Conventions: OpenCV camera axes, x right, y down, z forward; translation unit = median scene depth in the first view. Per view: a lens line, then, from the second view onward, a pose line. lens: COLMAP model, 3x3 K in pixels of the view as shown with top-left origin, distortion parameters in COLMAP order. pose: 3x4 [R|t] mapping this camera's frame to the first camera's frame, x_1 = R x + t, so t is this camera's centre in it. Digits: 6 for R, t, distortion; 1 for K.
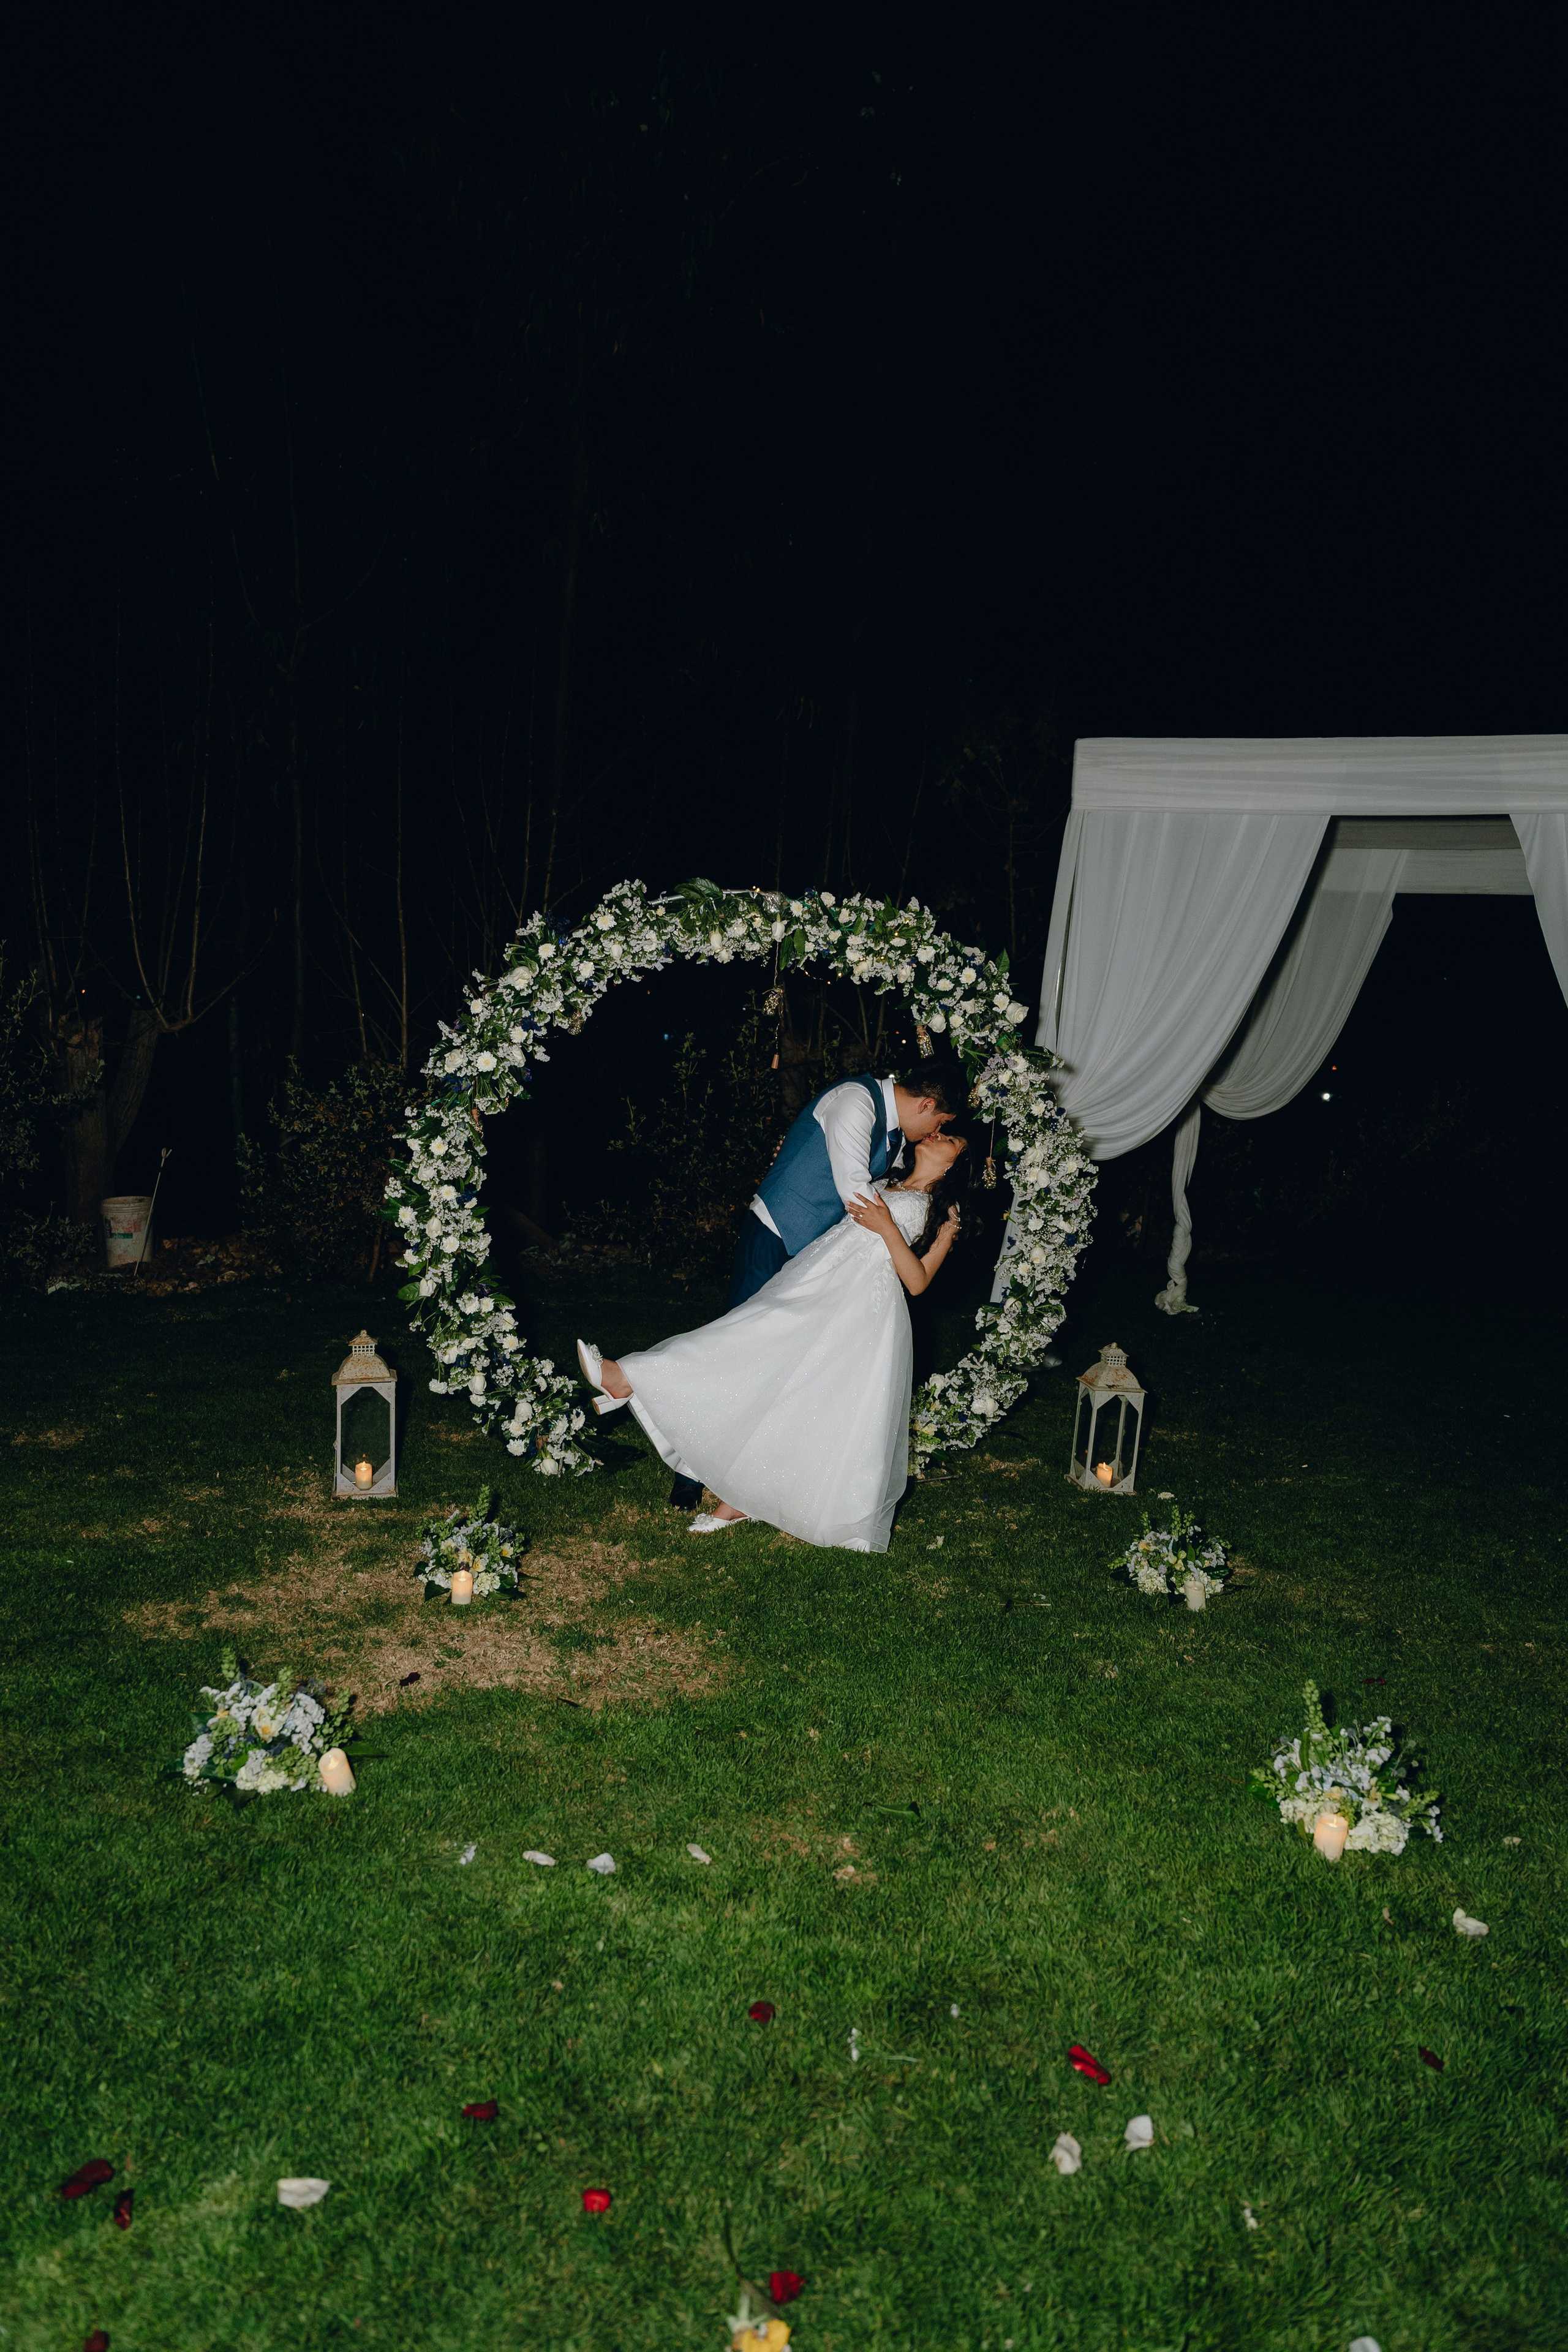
lens RADIAL K [[1591.2, 0, 772.0], [0, 1591.2, 1174.1], [0, 0, 1]] dist [-0.007995, -0.008151]
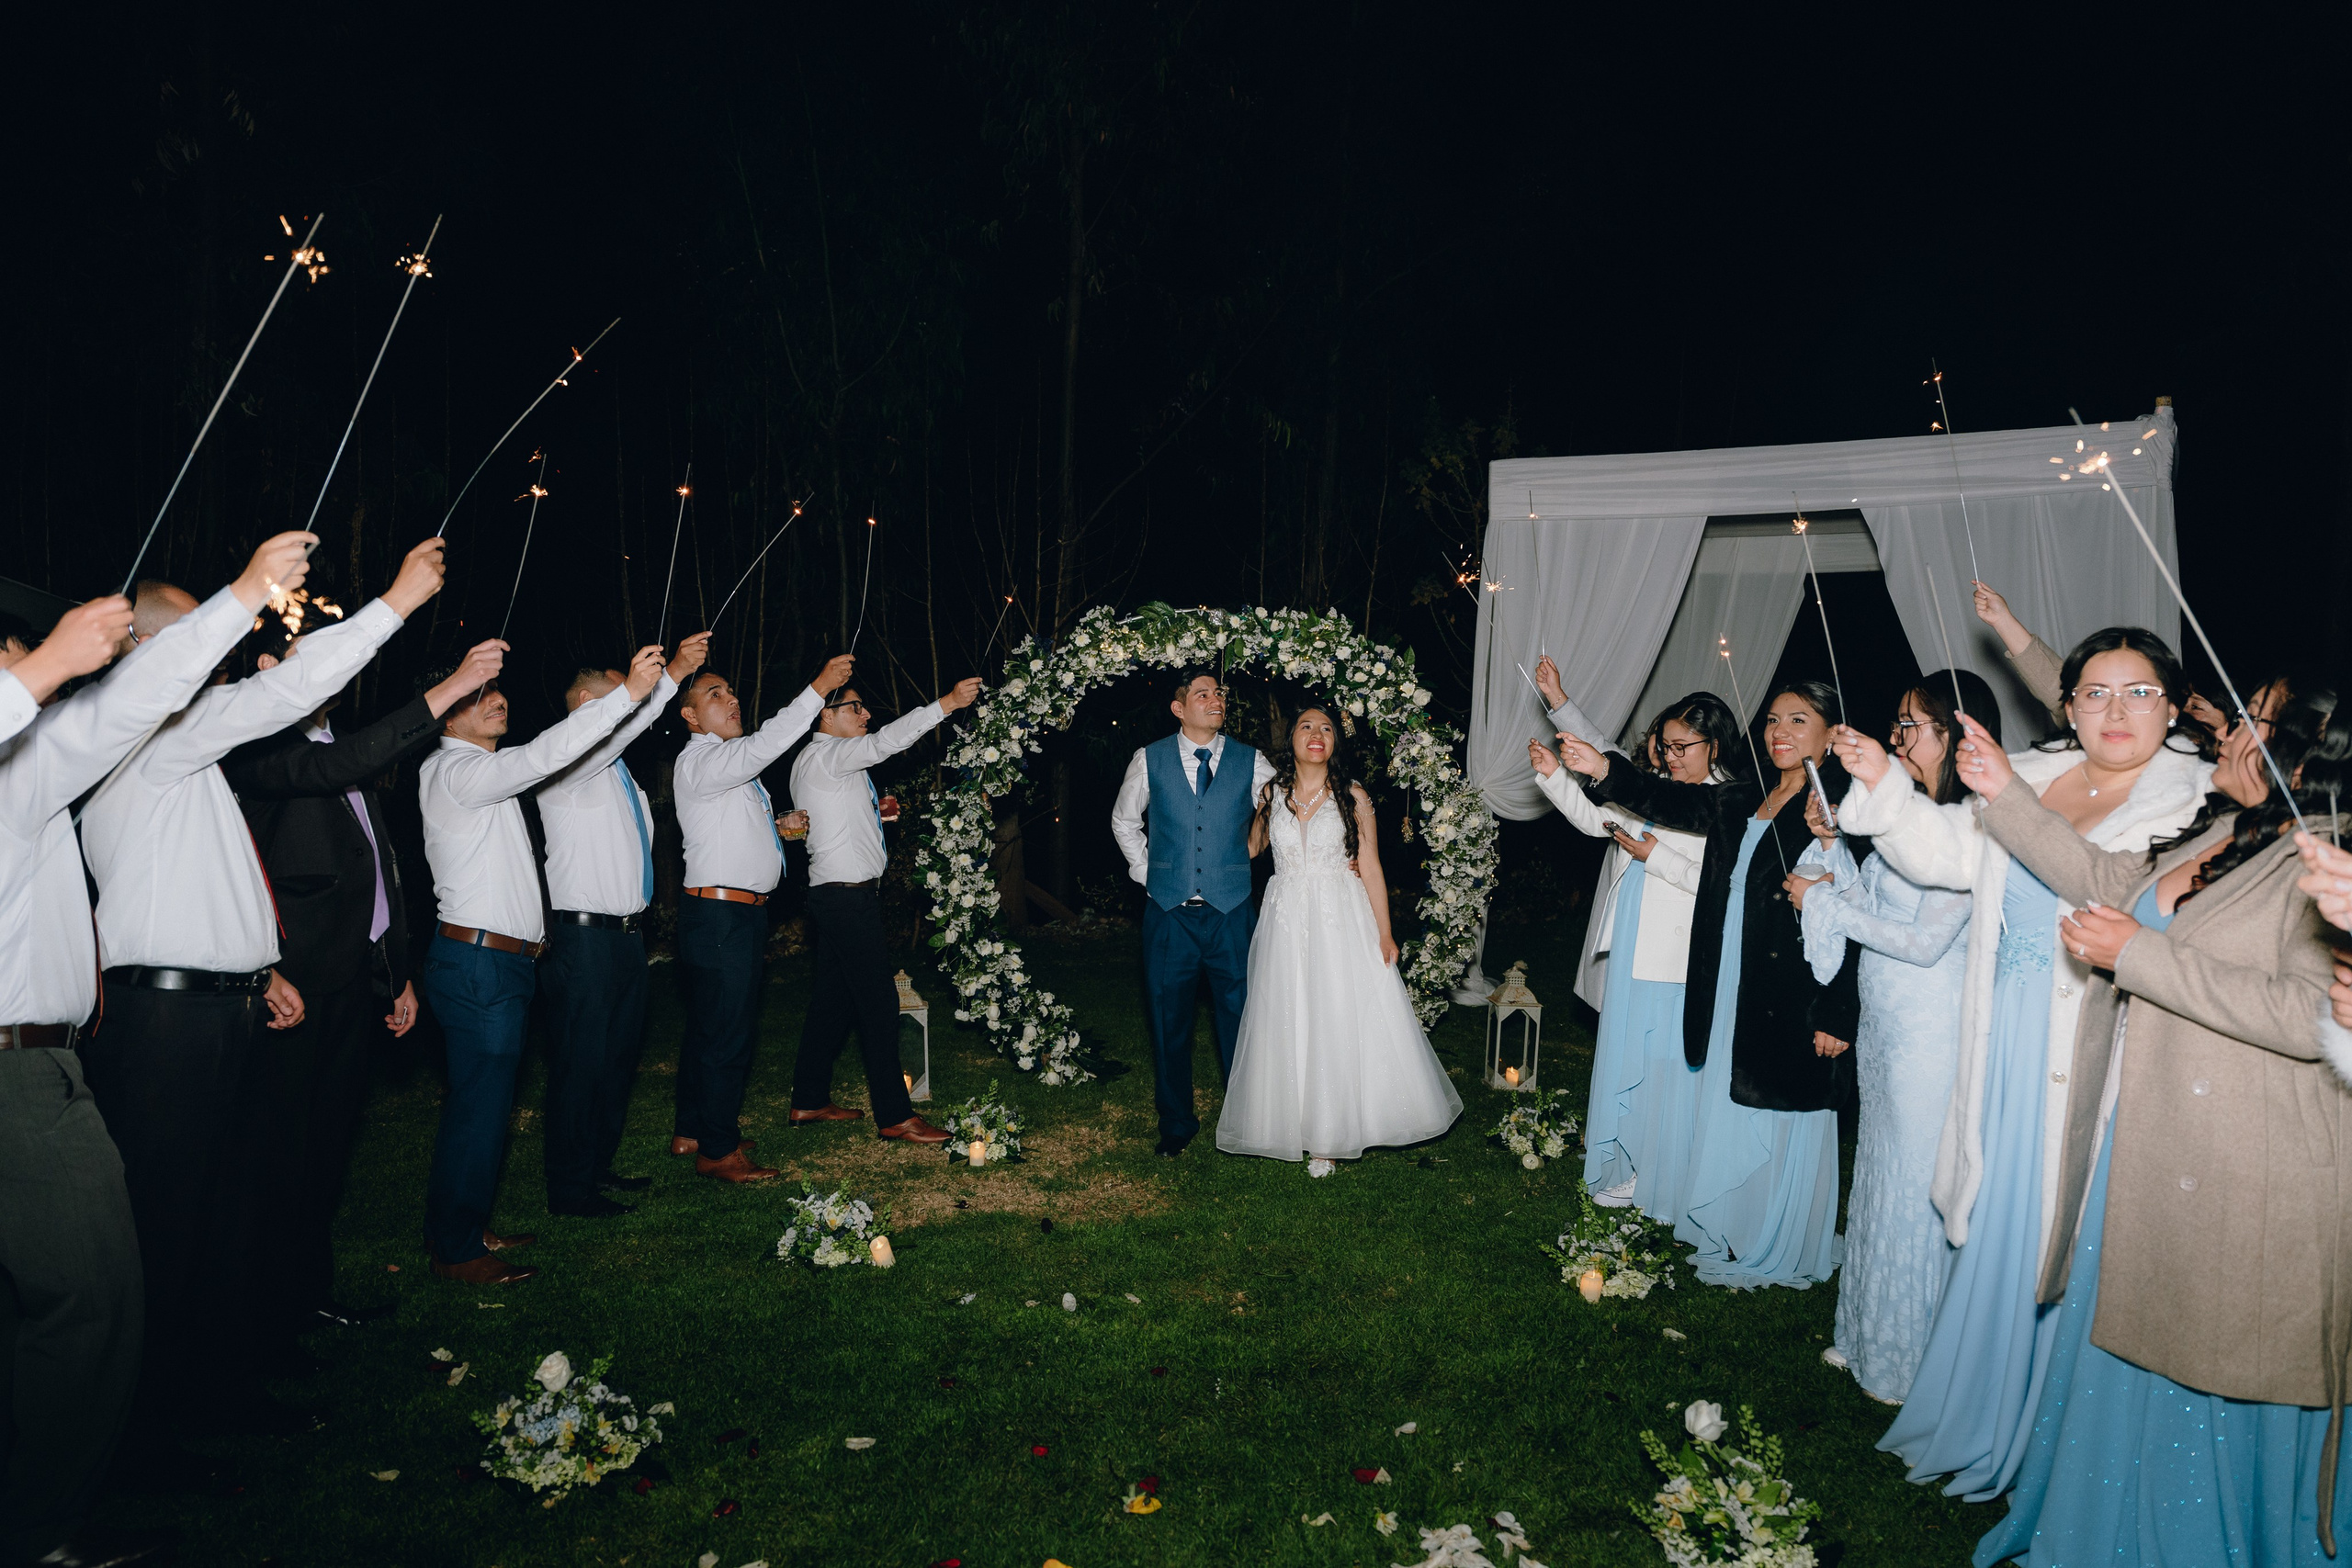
lens RADIAL K [[1591.0, 0, 1170.8], [0, 1591.0, 784.2], [0, 0, 1]] dist [-0.007995, -0.008151]
pose [[0.995072, -0.039870, -0.090786, 0.073596], [0.035115, 0.997956, -0.053384, 0.024533], [0.092729, 0.049933, 0.994439, -0.235655]]
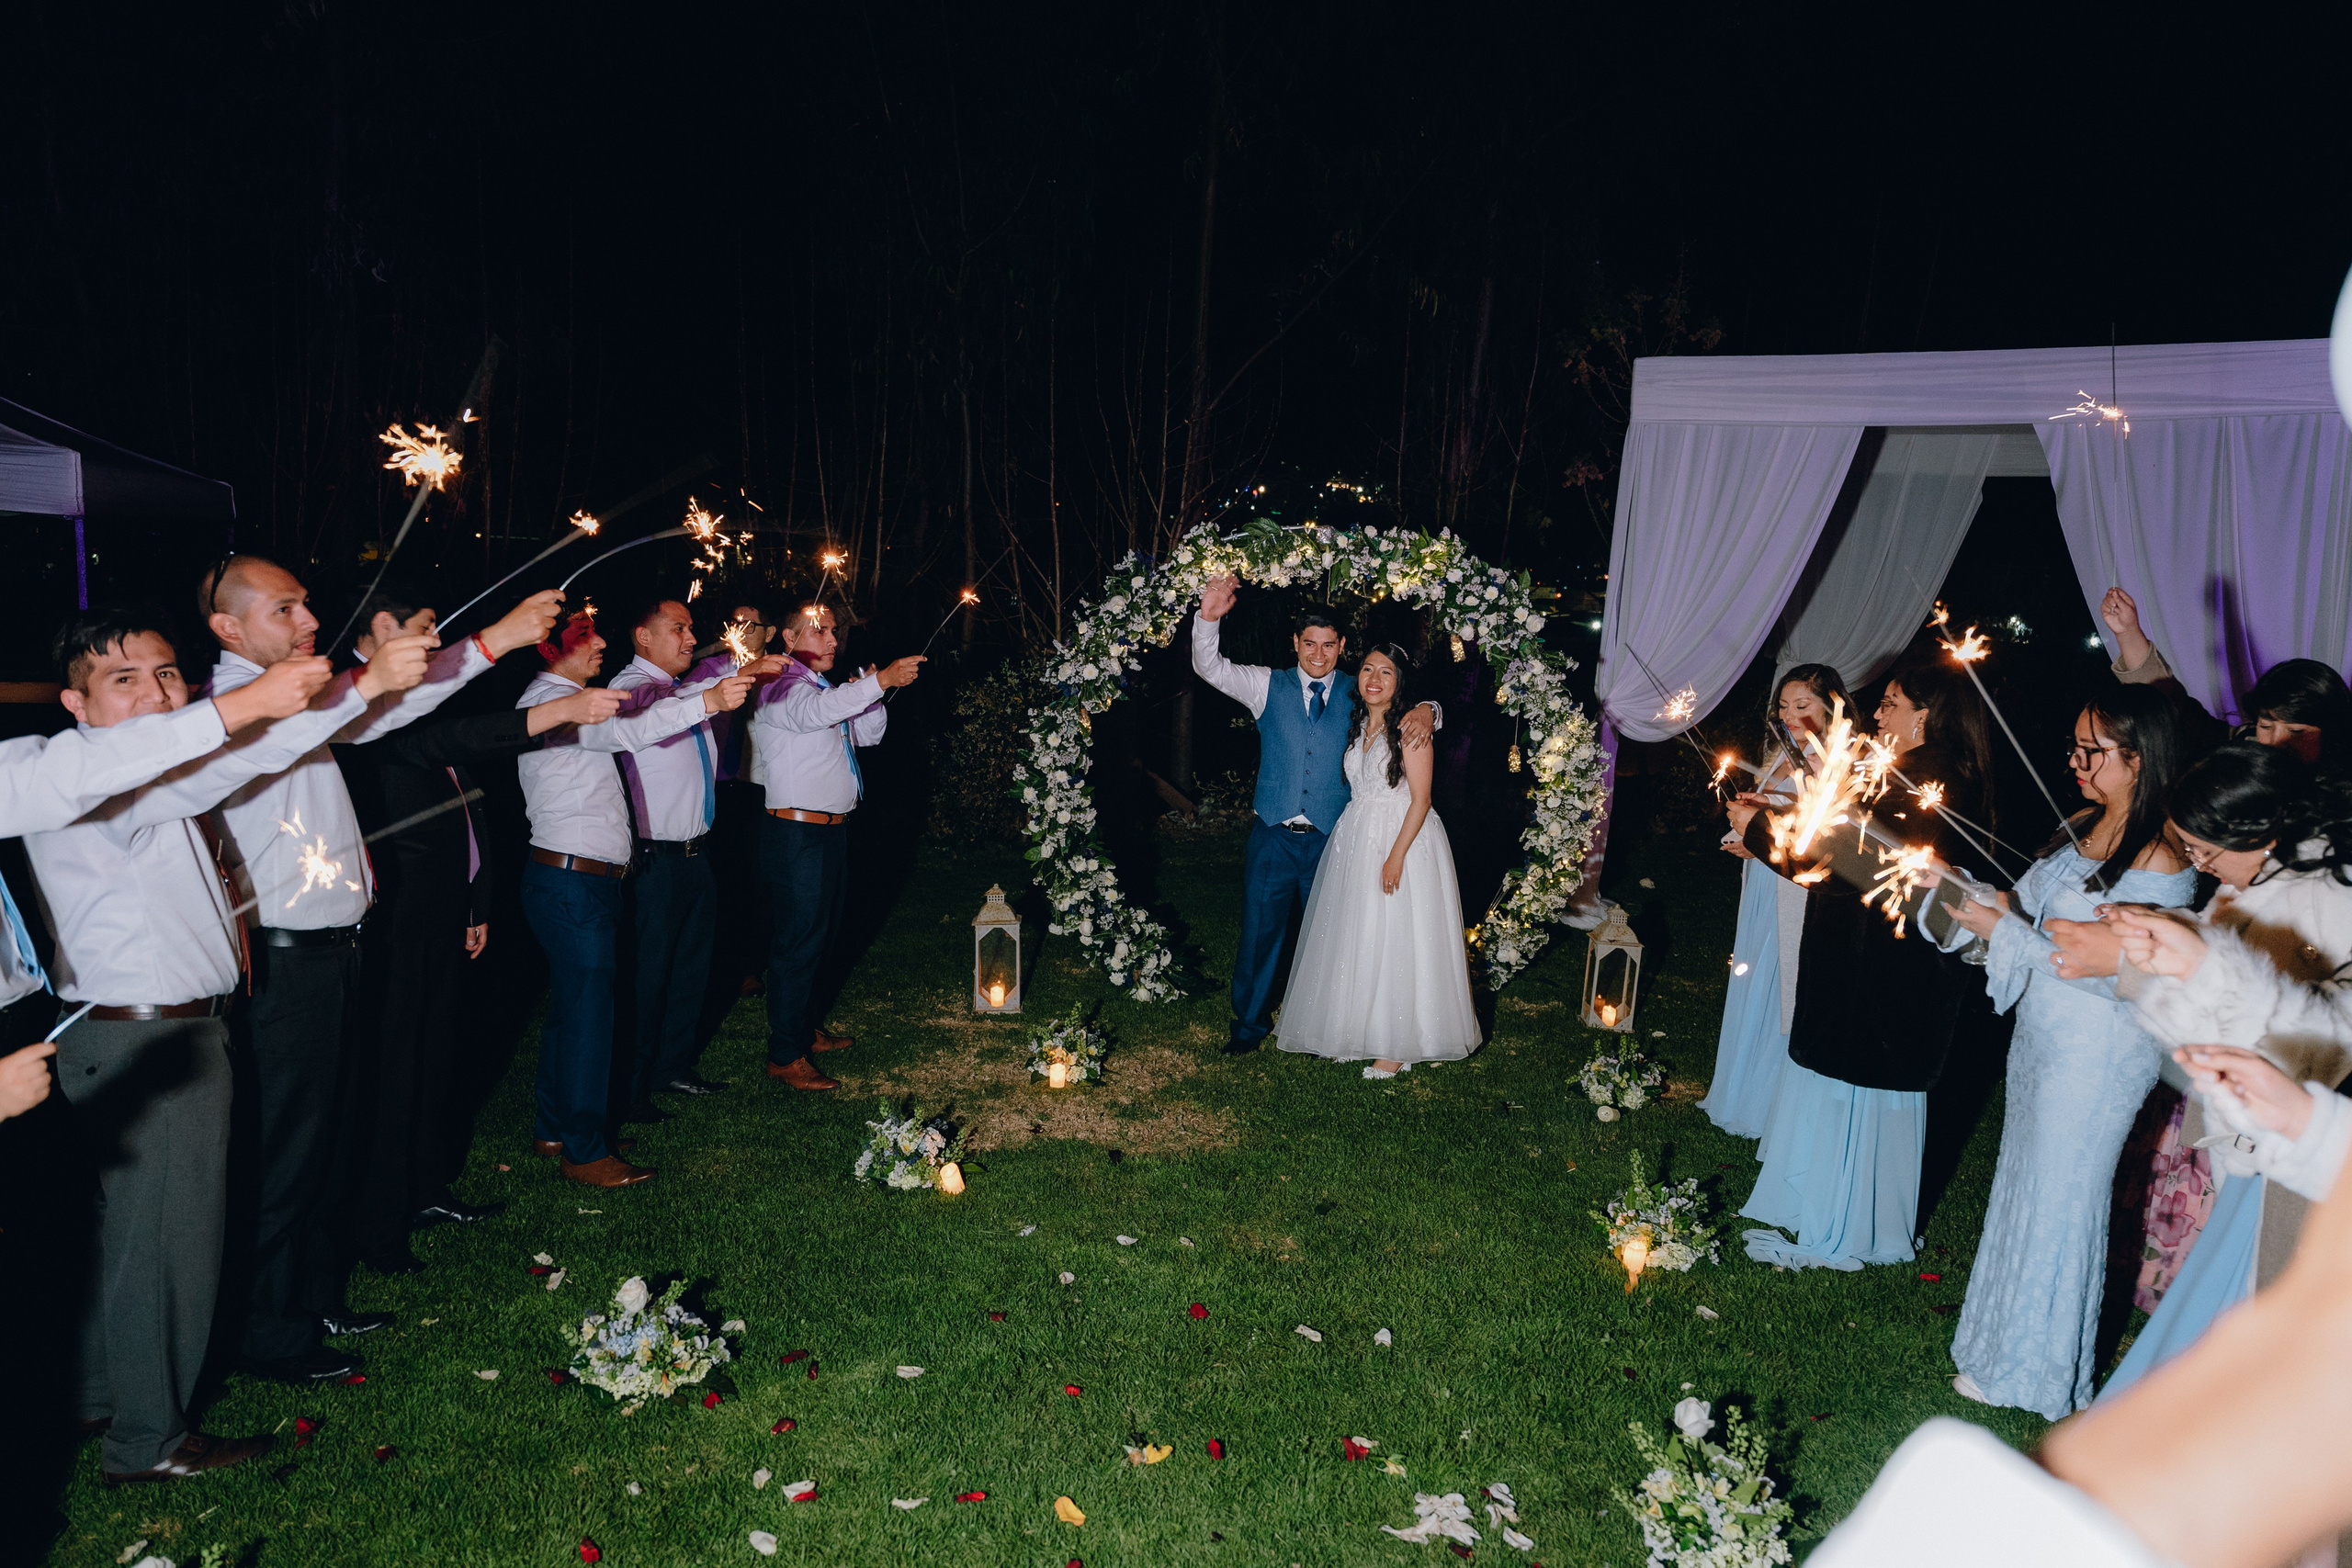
lens RADIAL K [[1666.4, 0, 1165.8], [0, 1666.4, 798.2], [0, 0, 1]] dist [-0.009999, -0.002164]
pose [[0.982354, 0.005751, -0.186945, 0.121594], [0.002378, 0.999062, 0.043234, -0.027173], [0.187018, -0.042916, 0.981419, -0.275357]]
